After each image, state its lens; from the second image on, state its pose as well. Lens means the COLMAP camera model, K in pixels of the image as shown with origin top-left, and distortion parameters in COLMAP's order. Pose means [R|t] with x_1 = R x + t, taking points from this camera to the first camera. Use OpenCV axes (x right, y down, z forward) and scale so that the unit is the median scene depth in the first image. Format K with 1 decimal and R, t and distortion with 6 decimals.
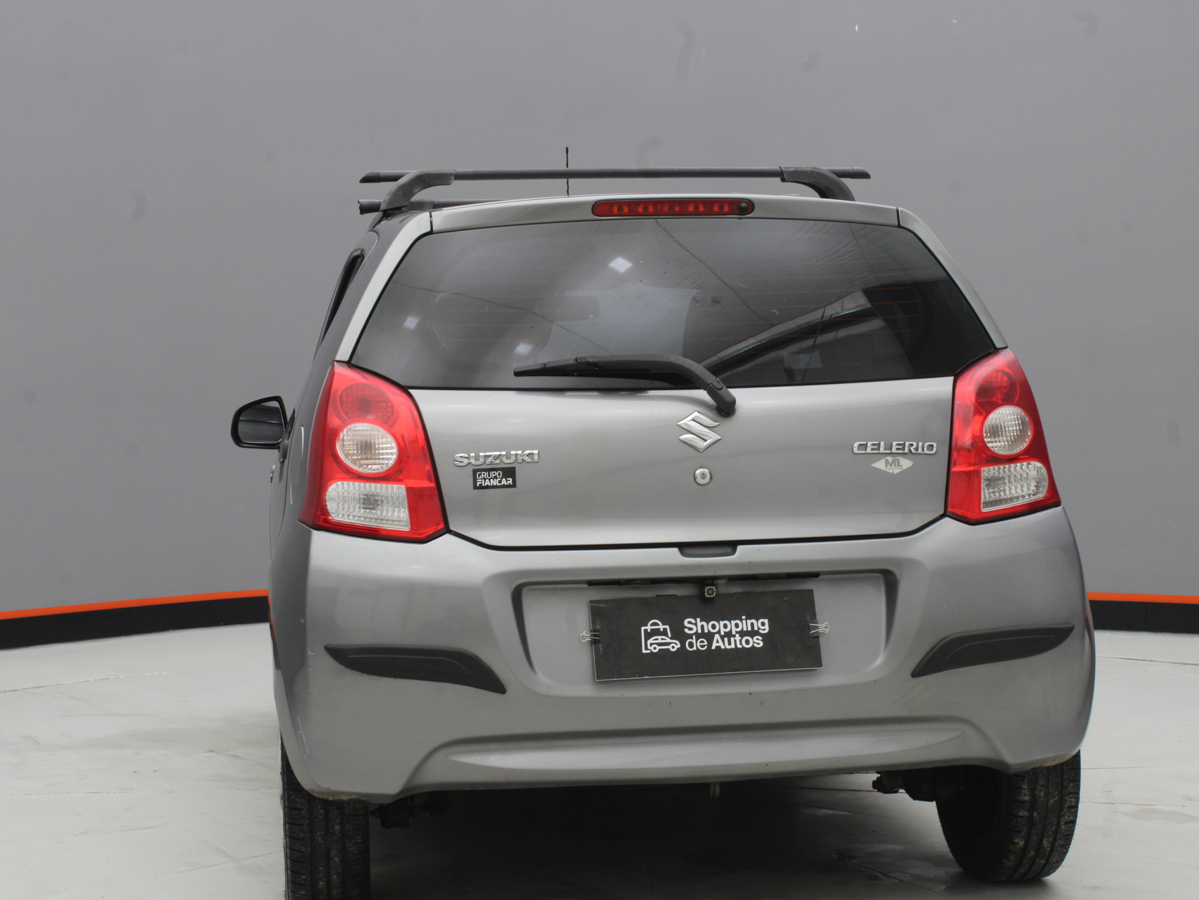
lens RADIAL K [[2127.3, 0, 601.6], [0, 2127.3, 450.0], [0, 0, 1]] dist [0.000405, 0.000000]
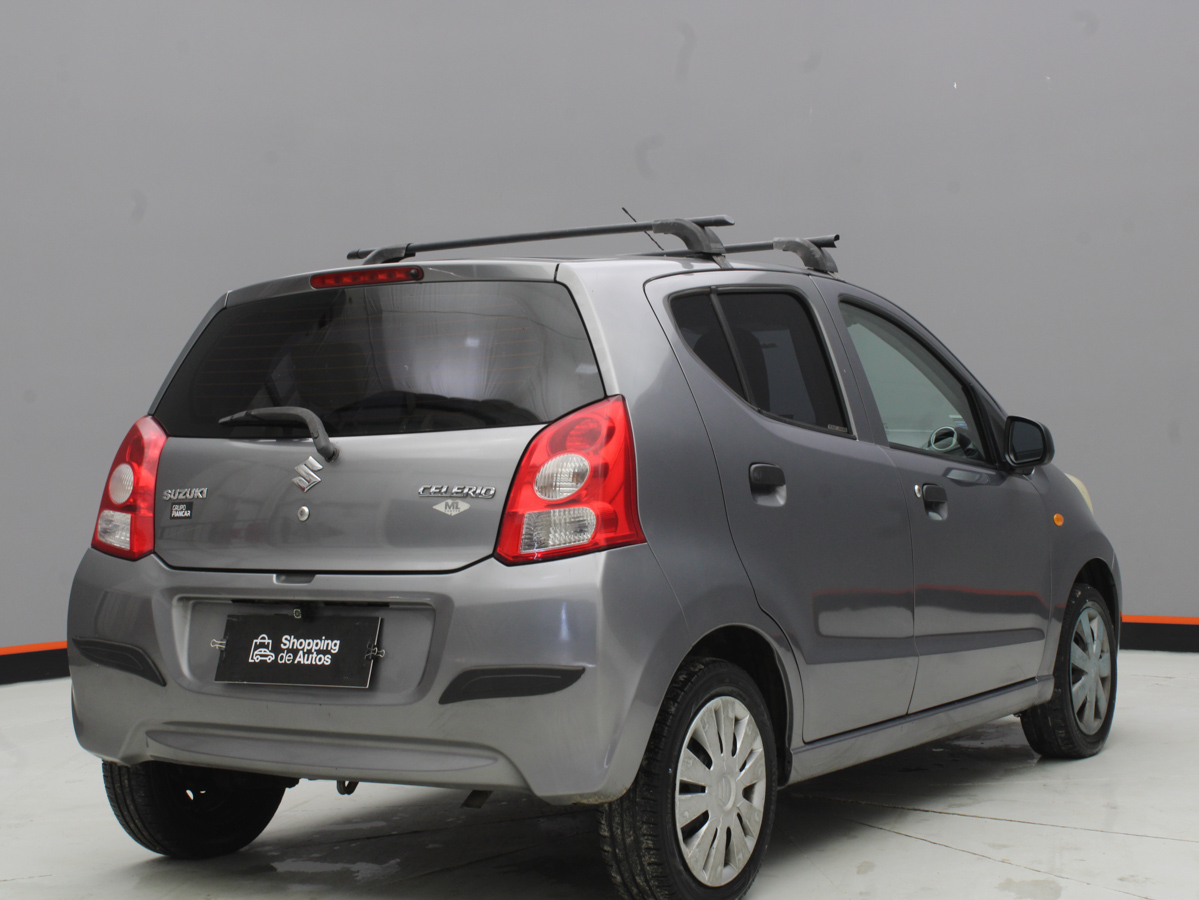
lens RADIAL K [[2053.1, 0, 598.8], [0, 2053.1, 450.5], [0, 0, 1]] dist [-0.059955, 0.000000]
pose [[0.759256, 0.005745, -0.650767, 0.894700], [-0.008286, 0.999965, -0.000840, -0.022160], [0.650739, 0.006030, 0.759277, 0.259801]]
